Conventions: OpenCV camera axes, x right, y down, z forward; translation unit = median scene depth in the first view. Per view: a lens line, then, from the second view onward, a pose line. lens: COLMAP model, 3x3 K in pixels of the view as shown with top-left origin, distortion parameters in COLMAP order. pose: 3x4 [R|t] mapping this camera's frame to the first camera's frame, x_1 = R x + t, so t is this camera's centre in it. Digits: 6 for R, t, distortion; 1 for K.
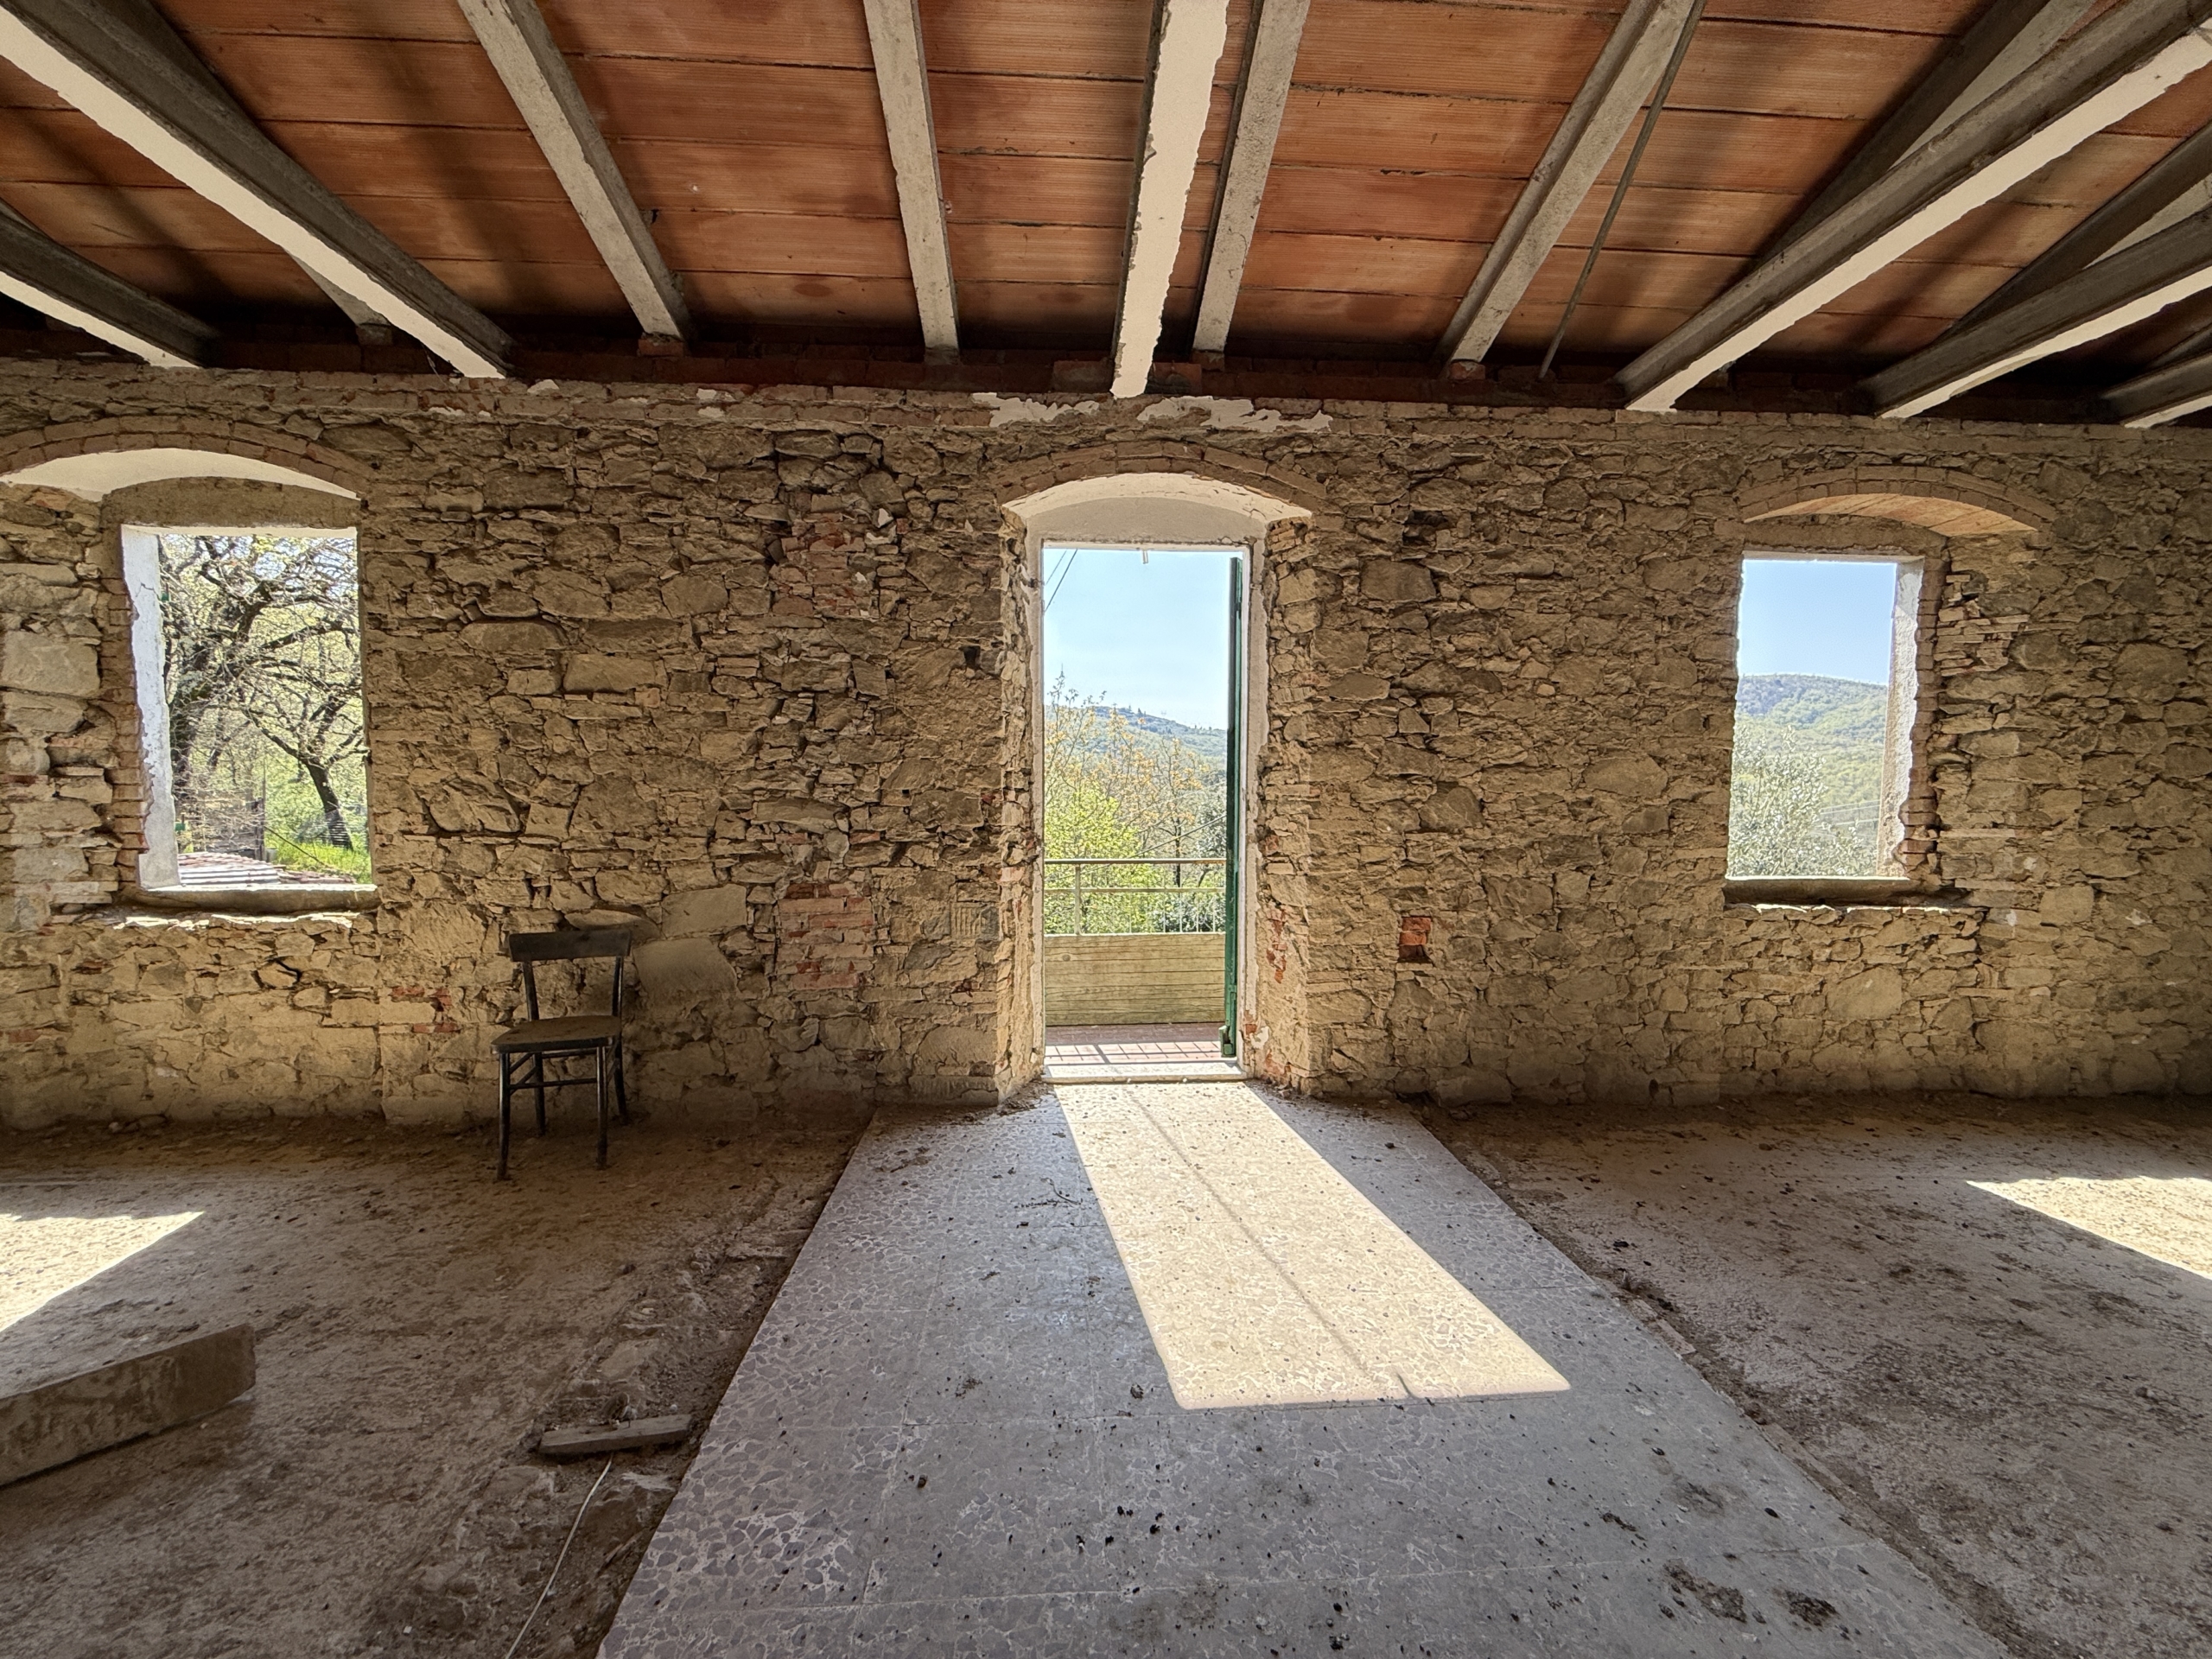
lens RADIAL K [[880.5, 0, 1105.4], [0, 880.5, 832.5], [0, 0, 1]] dist [-0.001503, 0.000217]
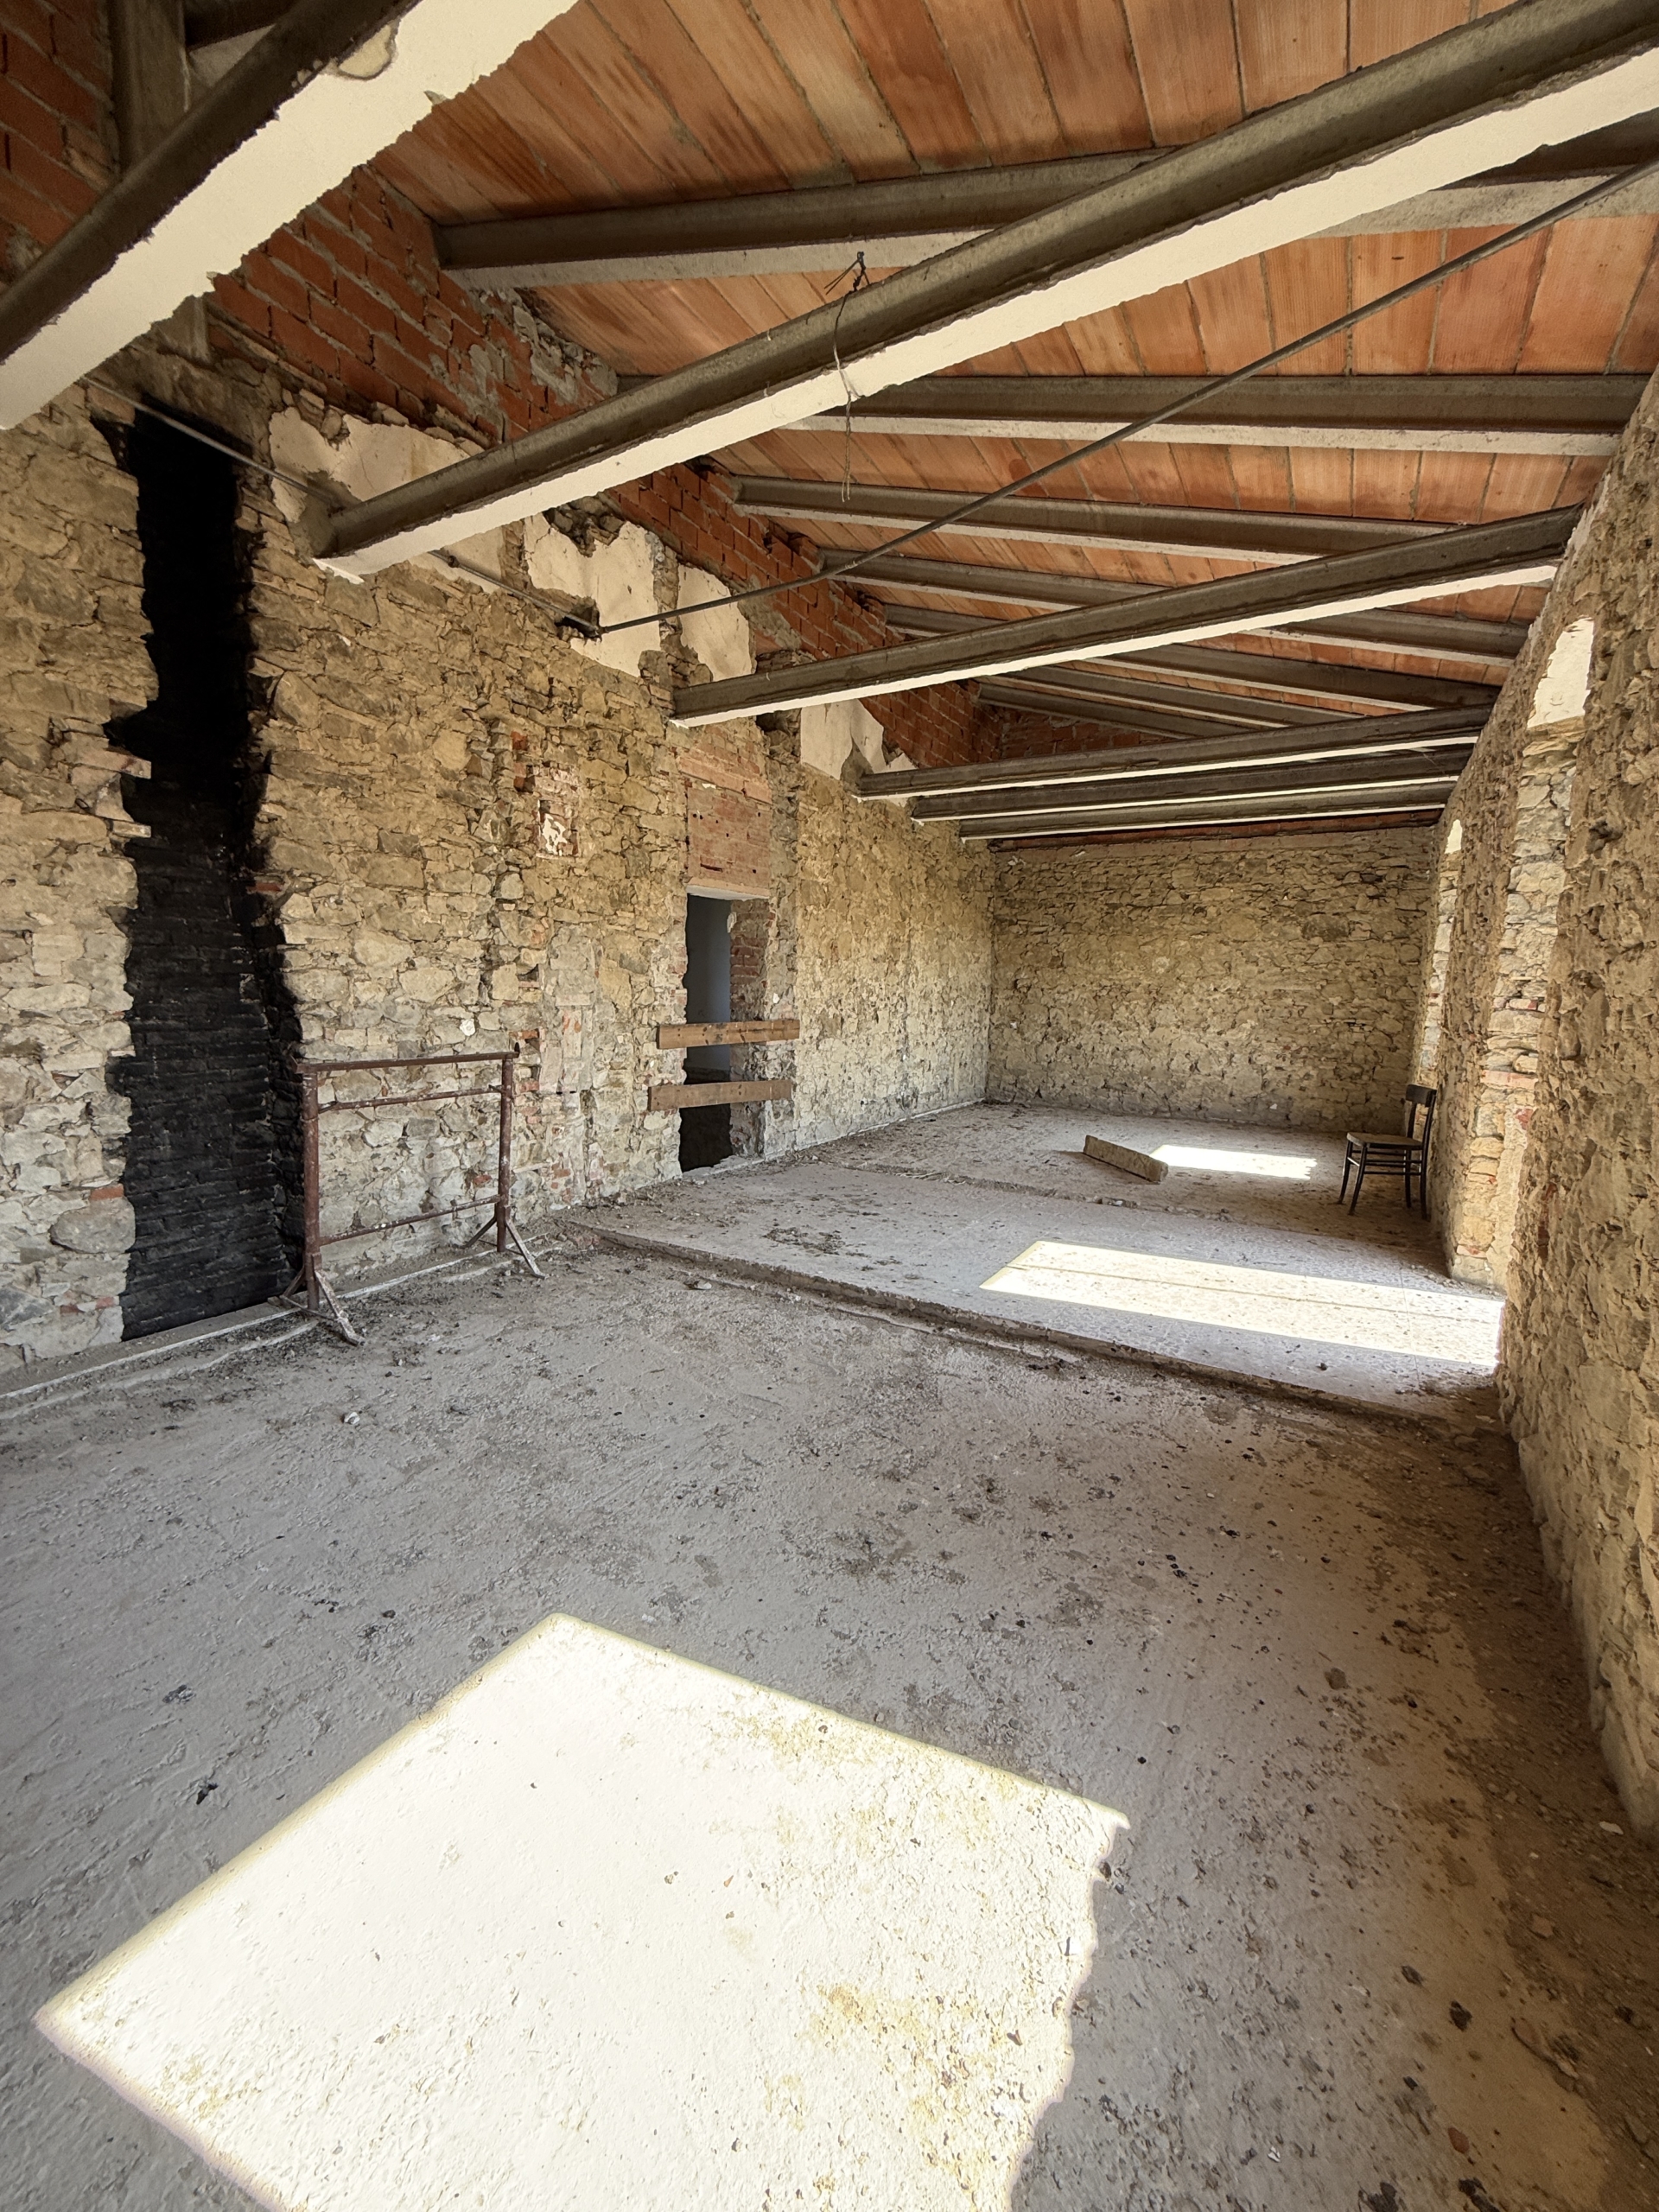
lens RADIAL K [[880.5, 0, 815.0], [0, 880.5, 1113.9], [0, 0, 1]] dist [-0.001503, 0.000217]
pose [[-0.576796, 0.097616, -0.811035, 1.277670], [-0.071873, 0.982920, 0.169419, -0.031942], [0.813720, 0.156012, -0.559928, 0.962625]]
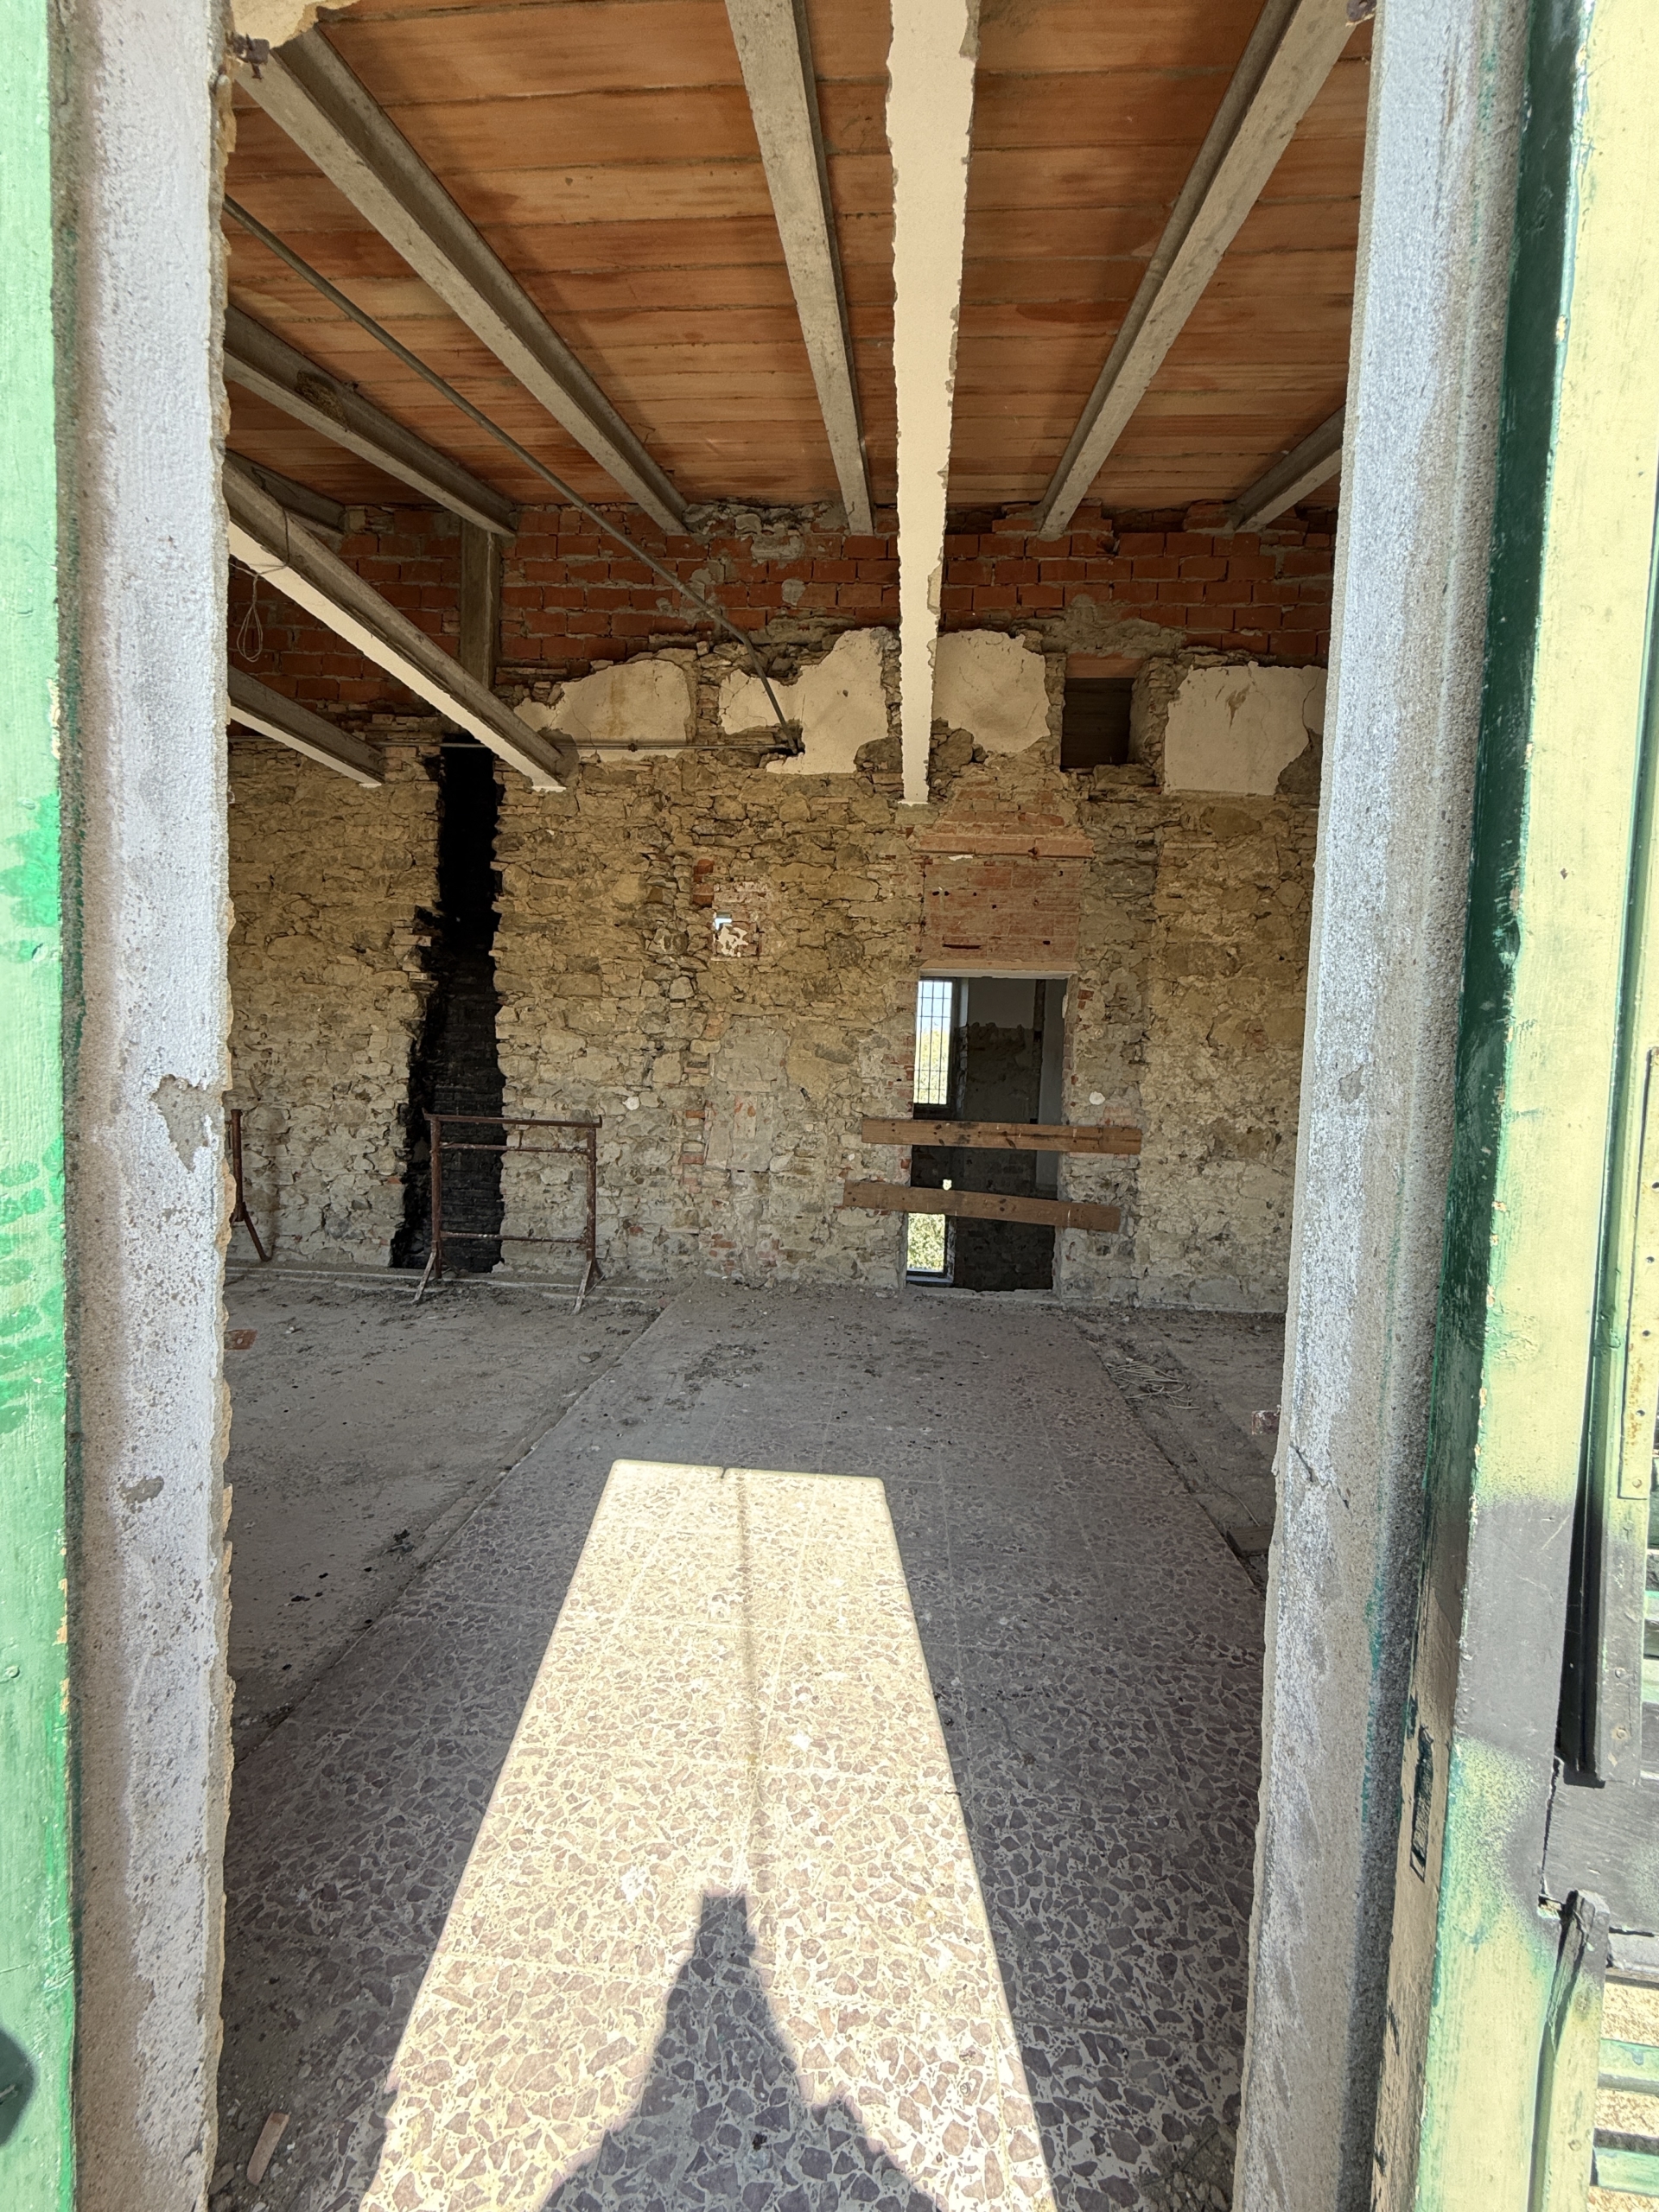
lens RADIAL K [[880.5, 0, 828.1], [0, 880.5, 1110.7], [0, 0, 1]] dist [-0.001503, 0.000217]
pose [[-0.988101, -0.052783, 0.144466, -0.003942], [-0.036245, 0.992727, 0.114804, -0.081522], [-0.149475, 0.108202, -0.982827, 1.304798]]
